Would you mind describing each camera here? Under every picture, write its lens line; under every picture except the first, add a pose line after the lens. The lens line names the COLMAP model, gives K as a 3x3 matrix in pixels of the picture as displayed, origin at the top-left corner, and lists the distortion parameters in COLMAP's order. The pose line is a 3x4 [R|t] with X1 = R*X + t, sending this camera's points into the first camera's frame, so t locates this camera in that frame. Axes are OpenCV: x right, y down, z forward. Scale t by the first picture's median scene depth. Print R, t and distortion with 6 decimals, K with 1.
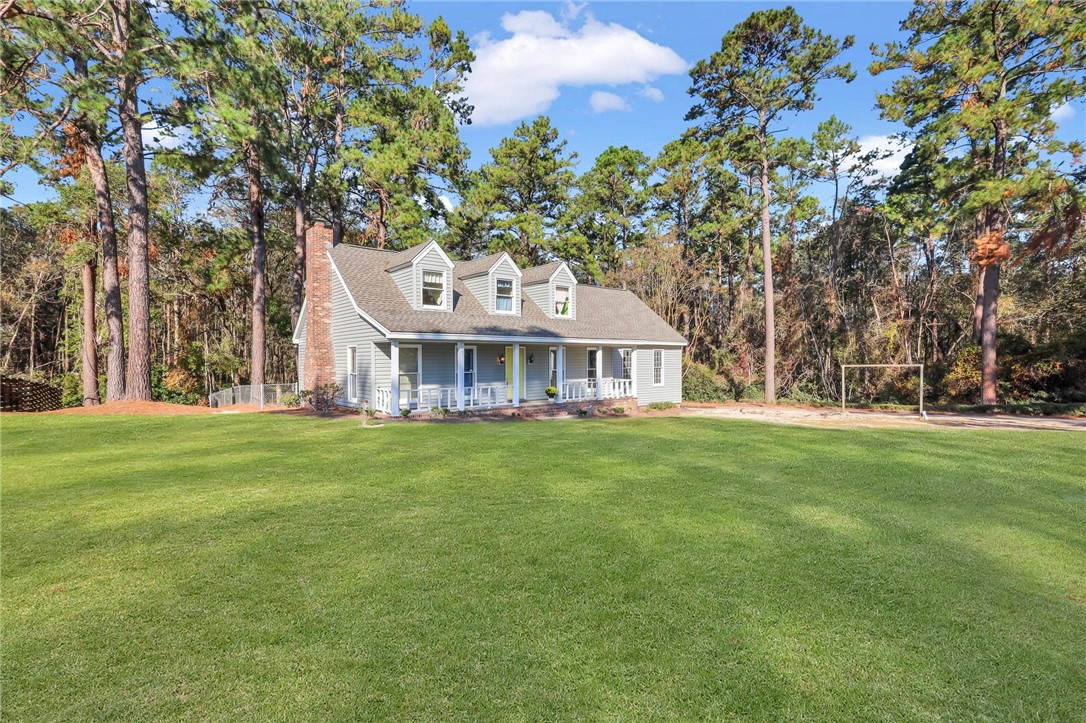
lens RADIAL K [[507.7, 0, 543.0], [0, 507.7, 361.5], [0, 0, 1]] dist [0.002258, 0.001143]
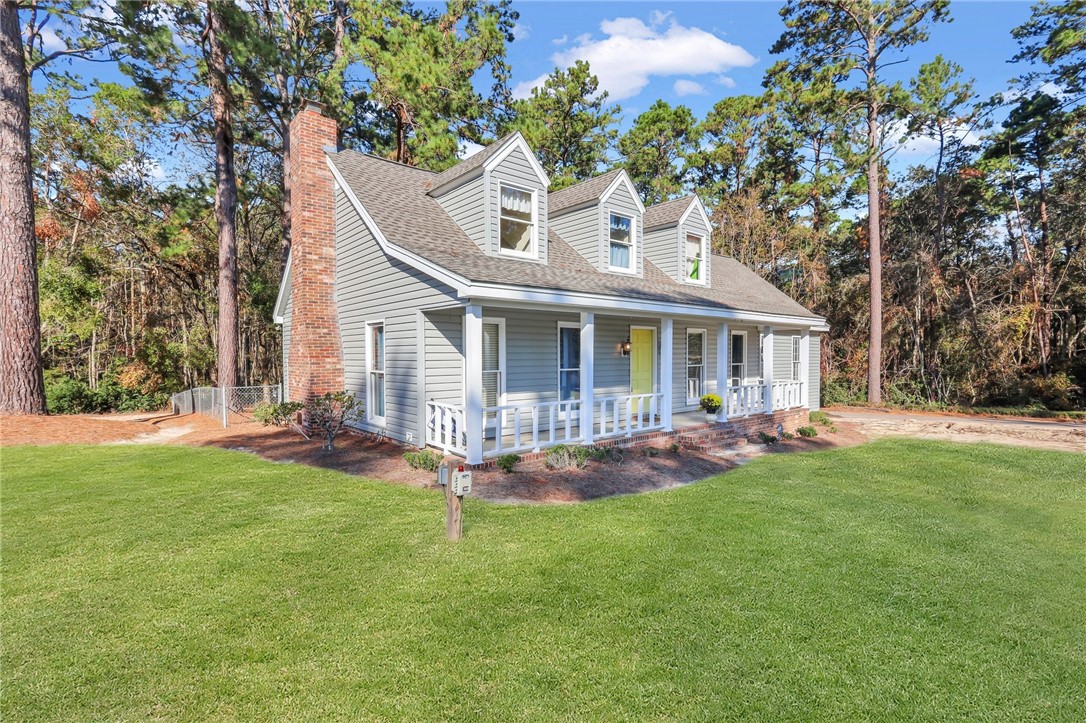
lens RADIAL K [[514.3, 0, 544.7], [0, 514.3, 352.8], [0, 0, 1]] dist [-0.001179, -0.001009]
pose [[0.999857, 0.002181, 0.016782, -0.060649], [-0.002129, 0.999993, -0.003117, 0.001394], [-0.016789, 0.003080, 0.999854, 0.134166]]
